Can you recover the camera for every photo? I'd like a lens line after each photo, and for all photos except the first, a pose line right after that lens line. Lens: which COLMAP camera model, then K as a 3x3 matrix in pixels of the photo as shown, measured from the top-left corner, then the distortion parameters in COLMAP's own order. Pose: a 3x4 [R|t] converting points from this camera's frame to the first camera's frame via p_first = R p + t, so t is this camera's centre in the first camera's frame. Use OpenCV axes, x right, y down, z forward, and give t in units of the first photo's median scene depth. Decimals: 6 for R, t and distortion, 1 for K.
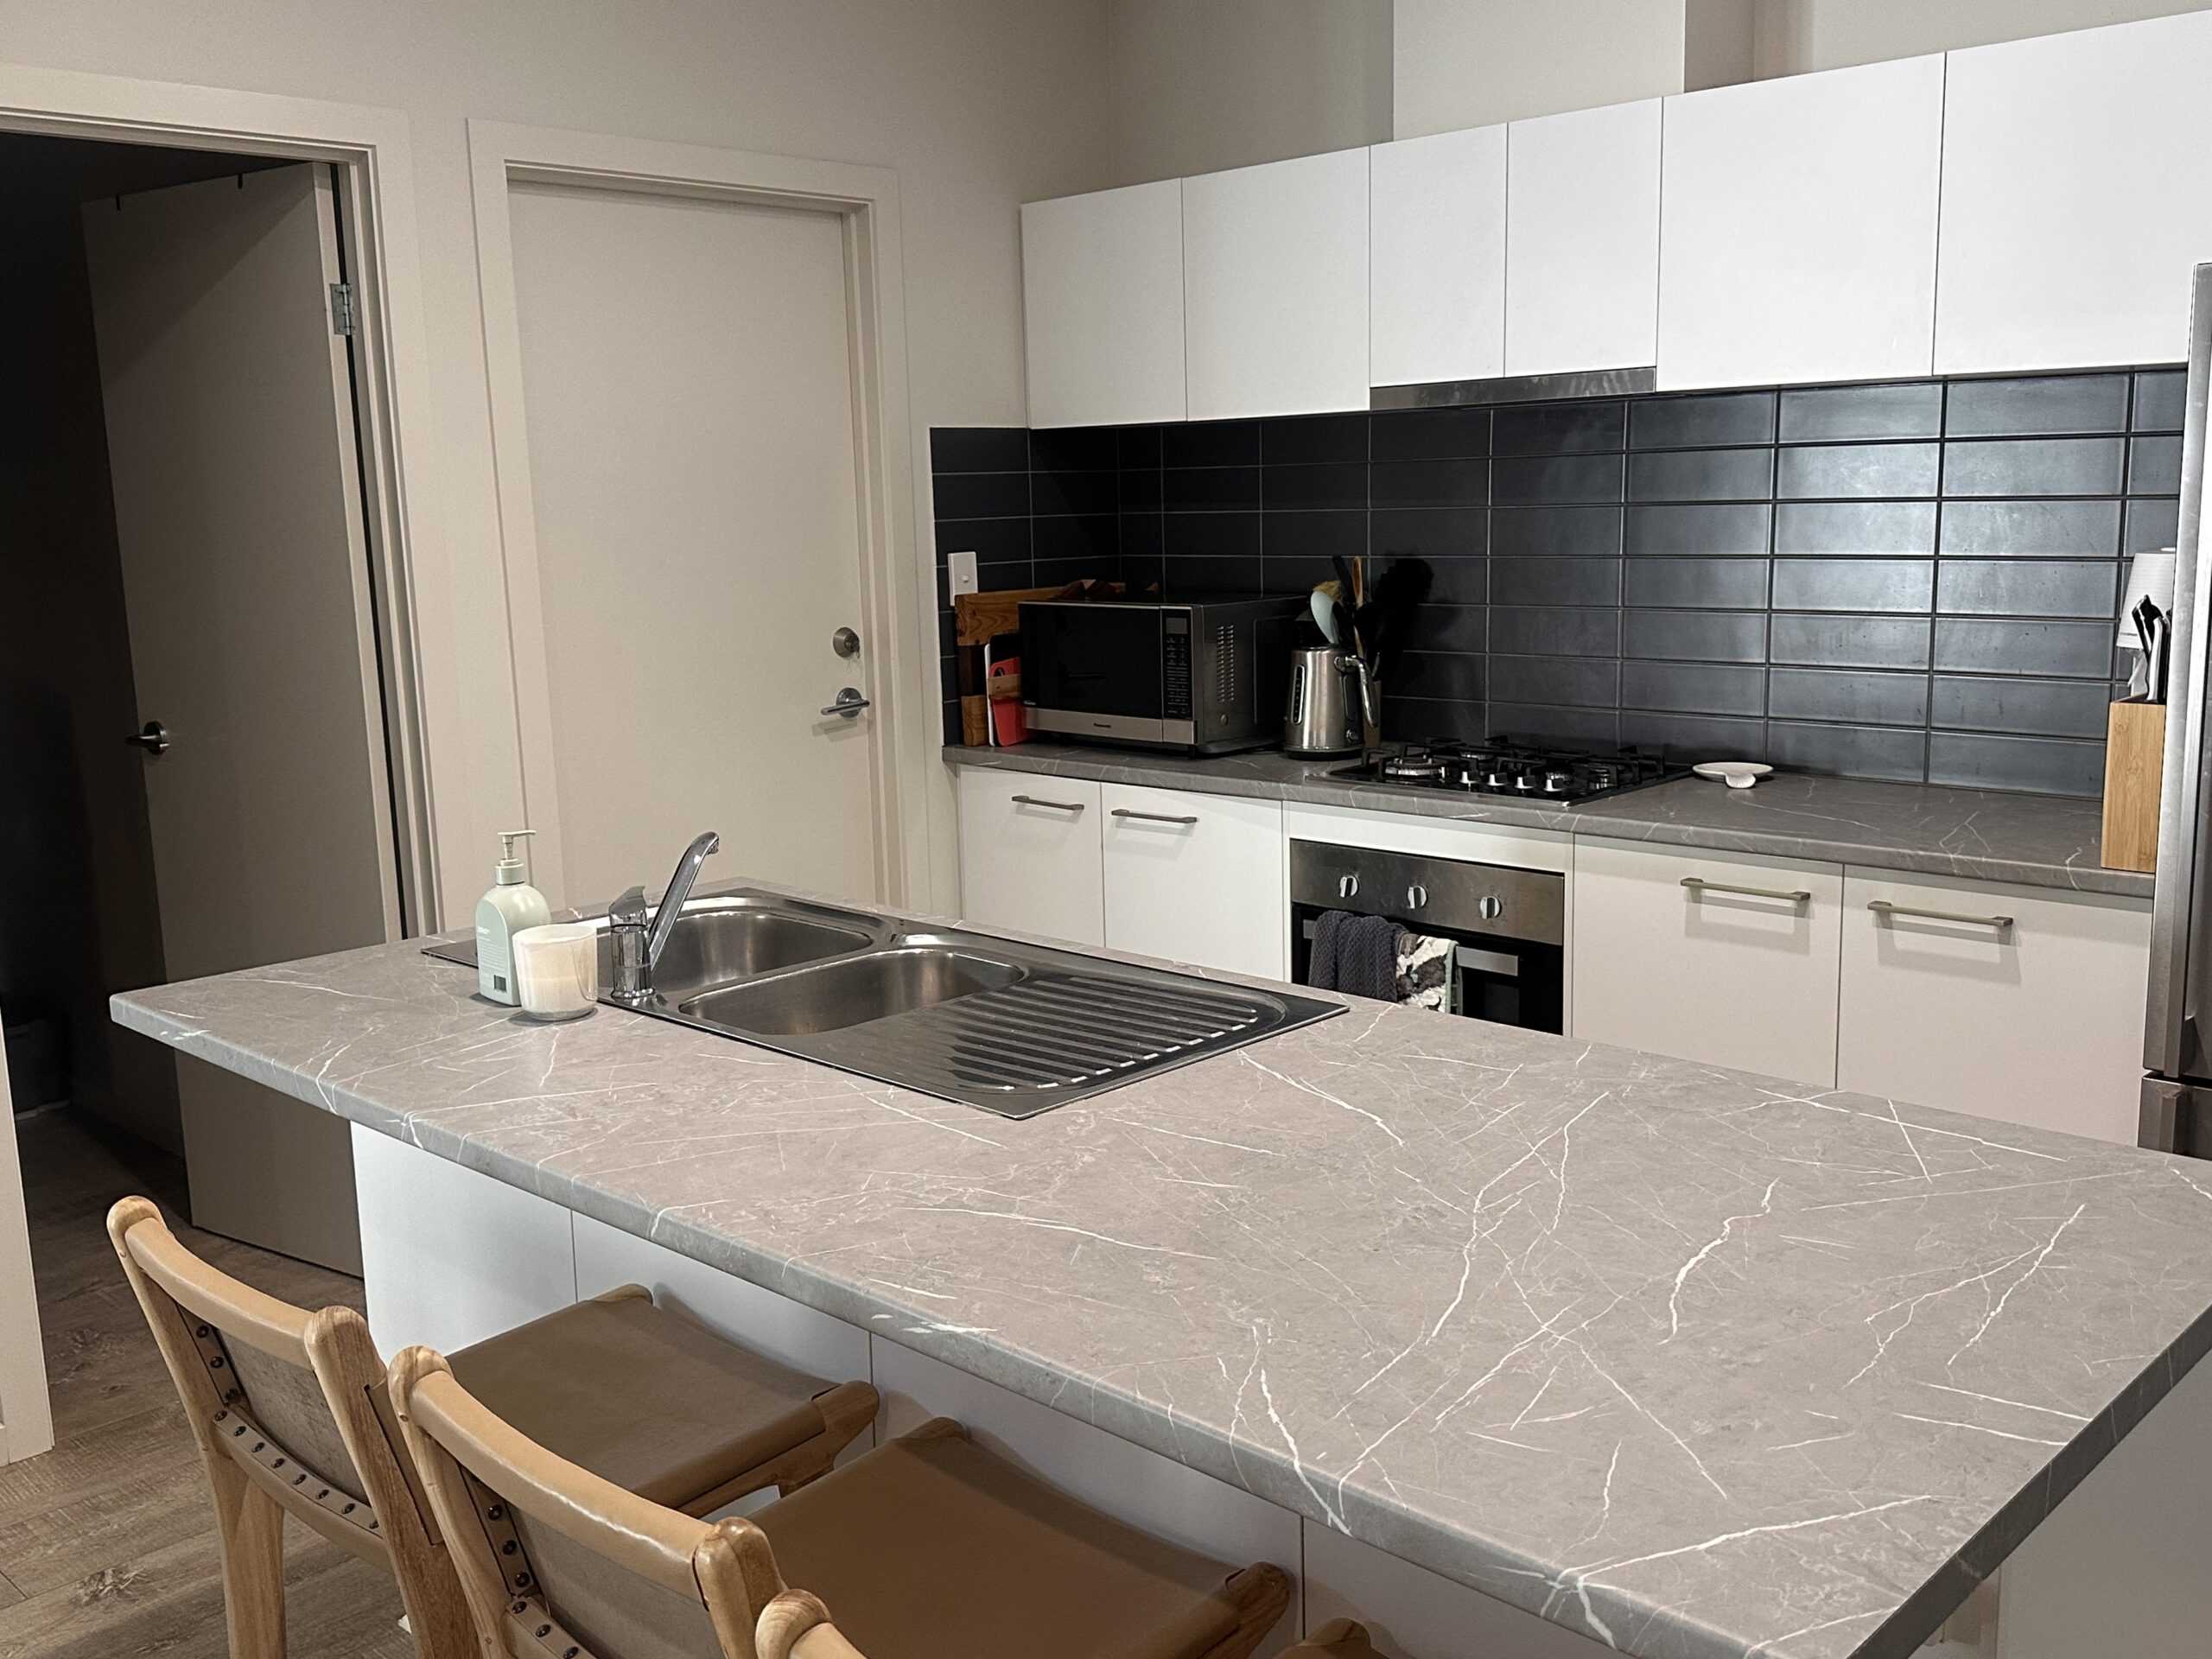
lens RADIAL K [[2046.7, 0, 1098.2], [0, 2046.7, 841.5], [0, 0, 1]] dist [0.087942, 0.000000]
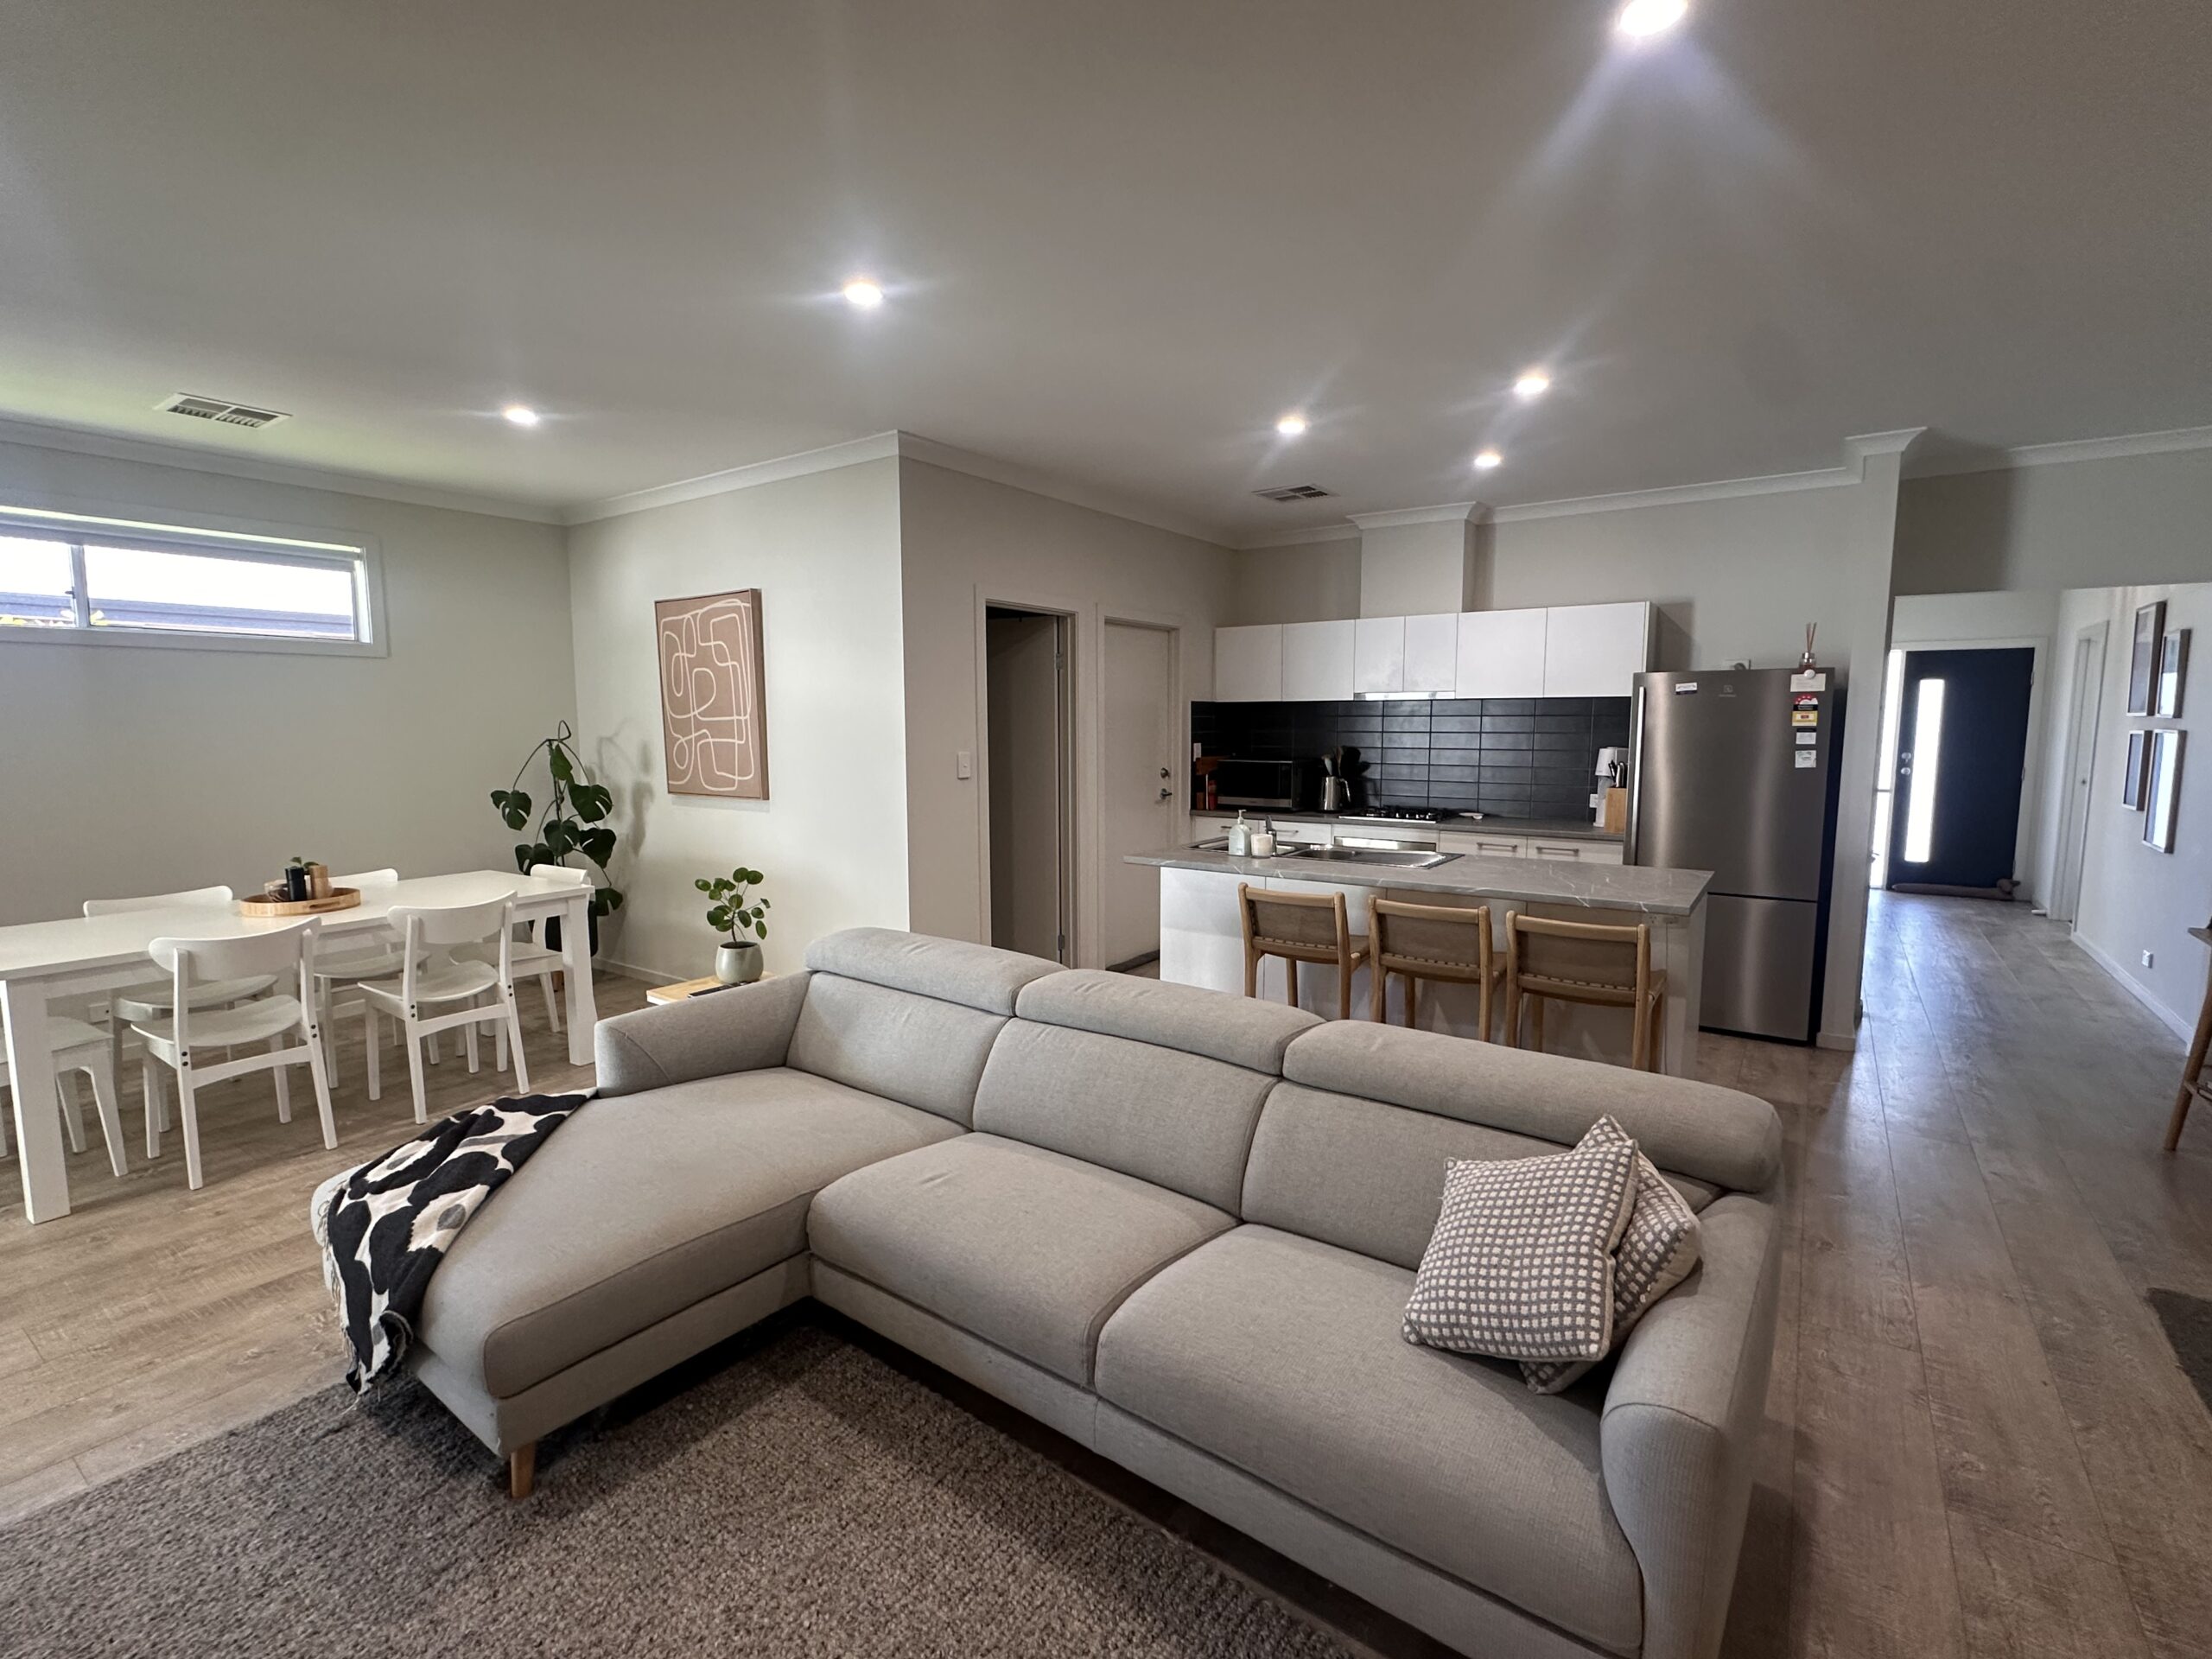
lens RADIAL K [[1021.2, 0, 1100.6], [0, 1021.2, 828.8], [0, 0, 1]] dist [-0.004608, 0.000083]
pose [[0.988367, 0.007791, 0.151890, -0.468292], [0.002881, 0.997548, -0.069919, 0.090199], [-0.152063, 0.069543, 0.985921, -0.444887]]
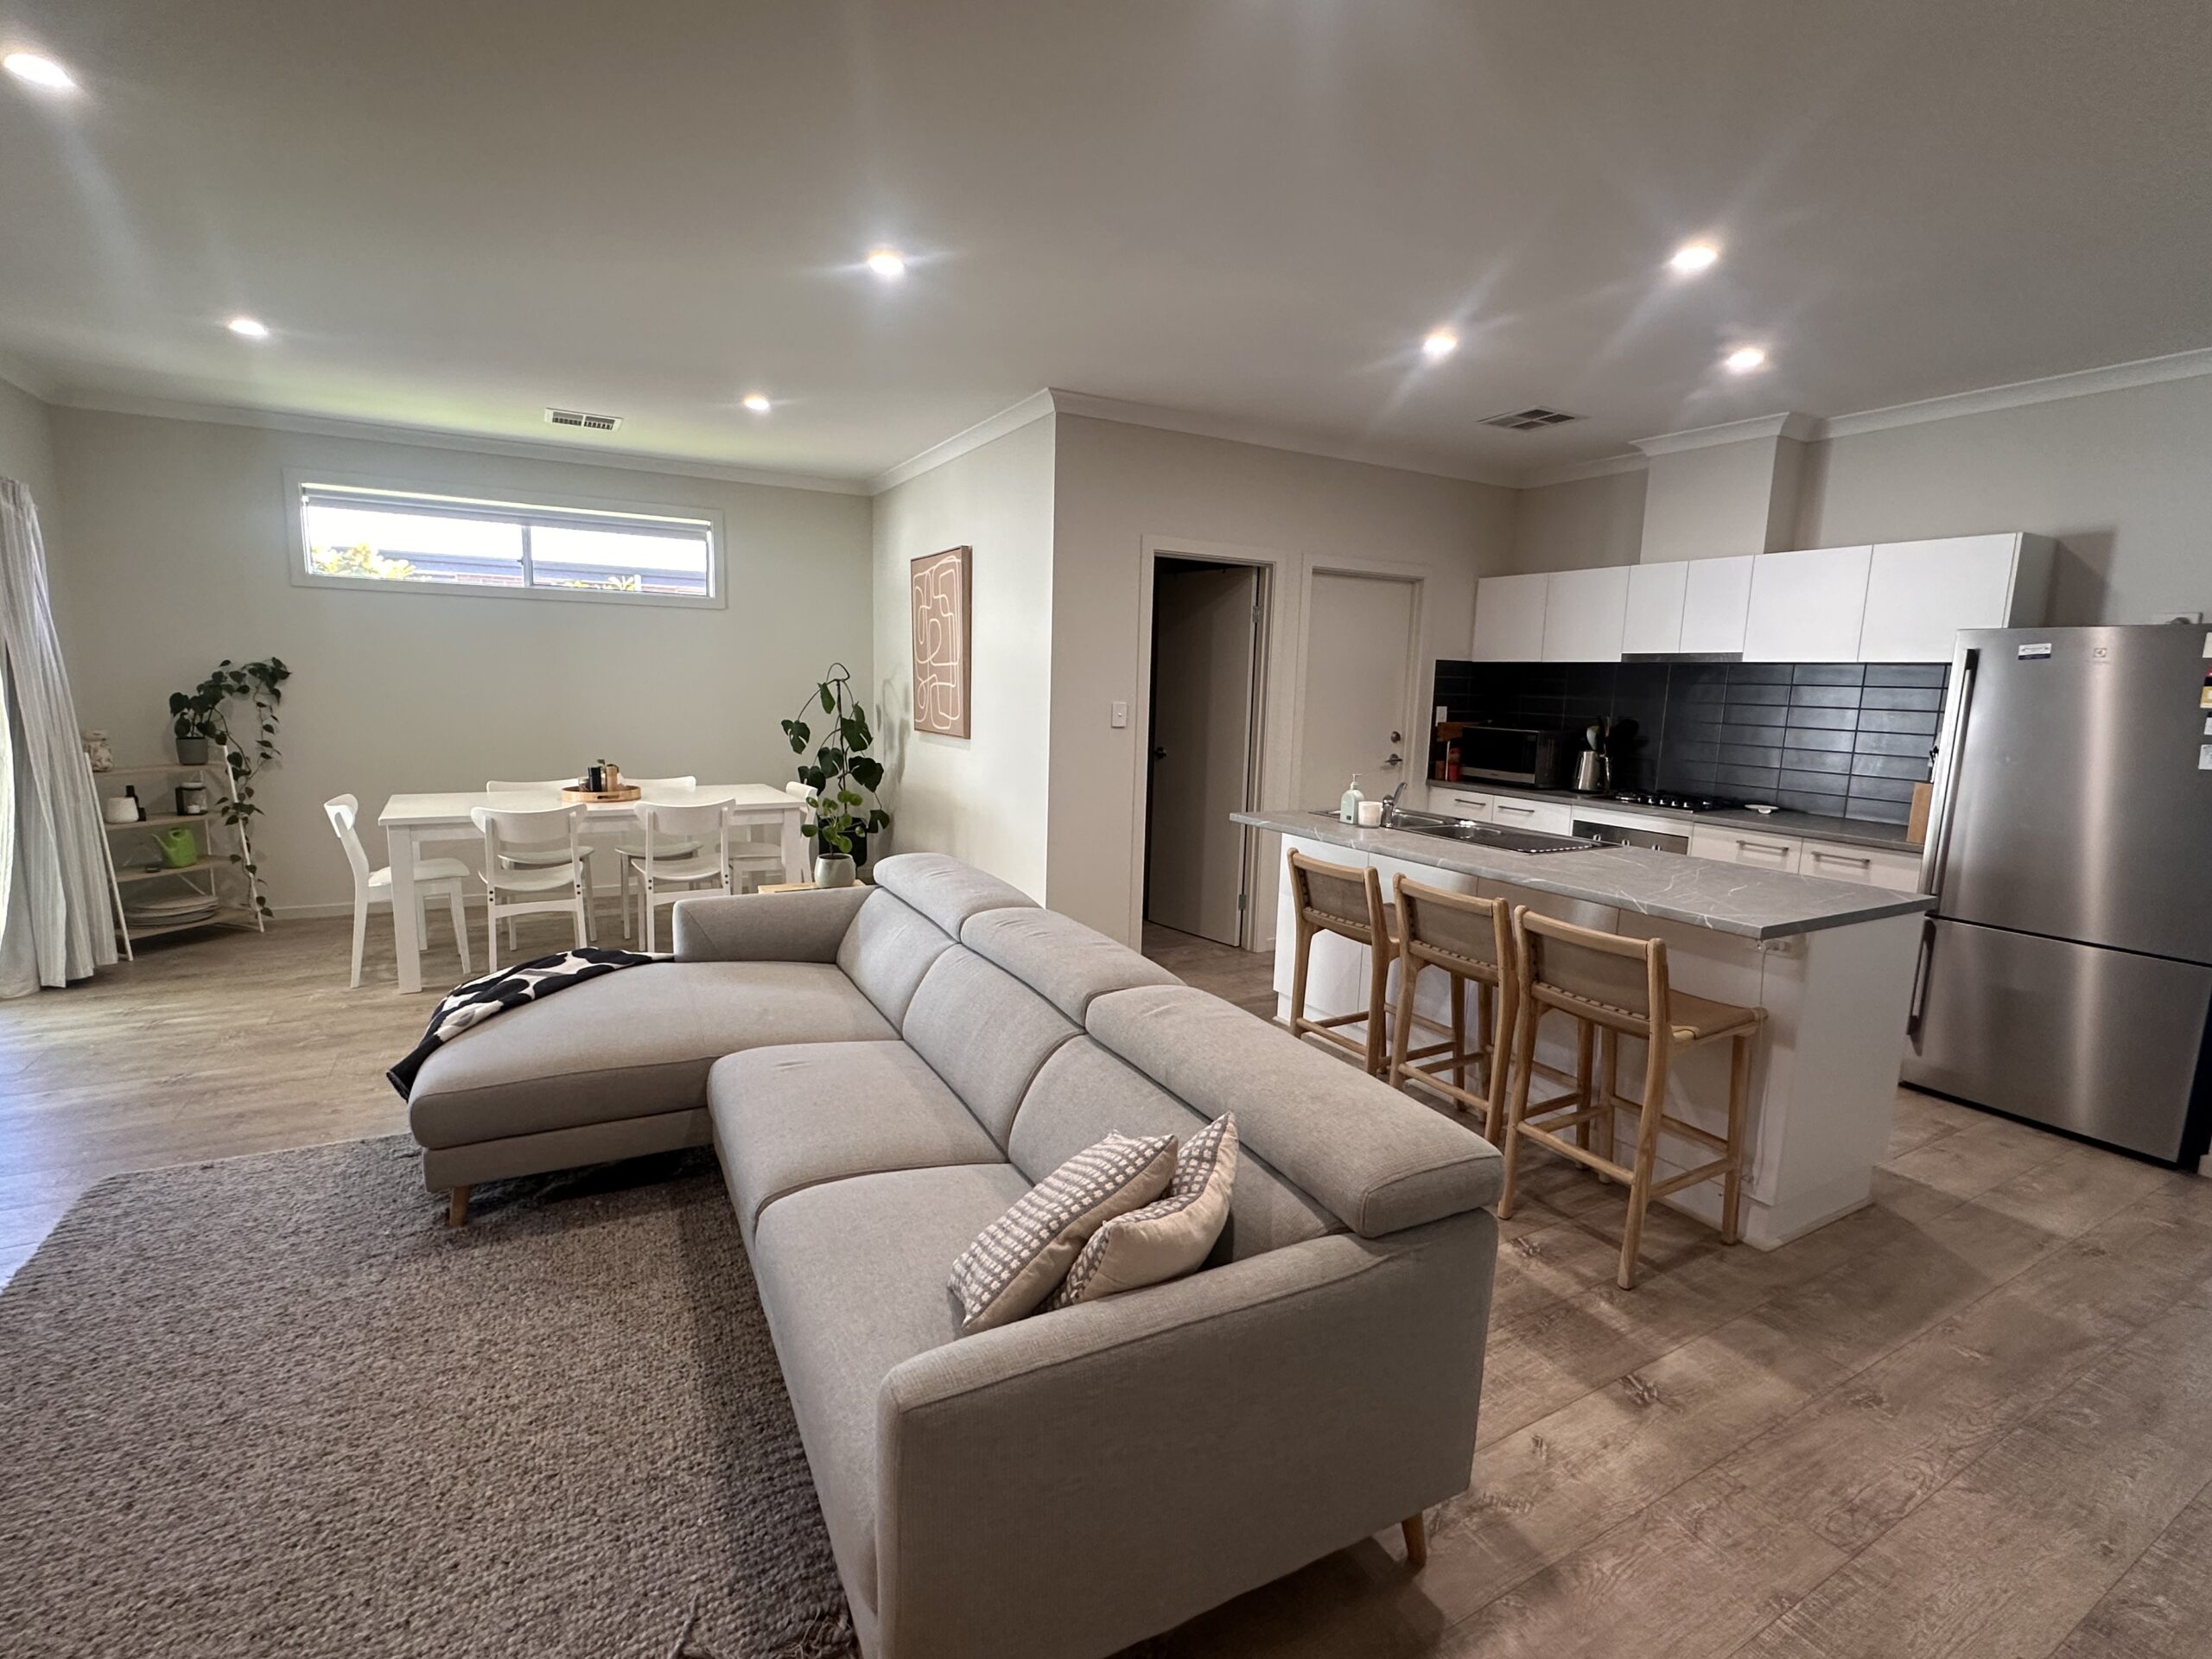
lens RADIAL K [[1021.2, 0, 1099.0], [0, 1021.2, 830.5], [0, 0, 1]] dist [-0.004608, 0.000083]
pose [[0.956407, 0.094982, -0.276160, -0.123243], [-0.101852, 0.994743, -0.010607, 0.085931], [0.273700, 0.038272, 0.961053, -0.424616]]
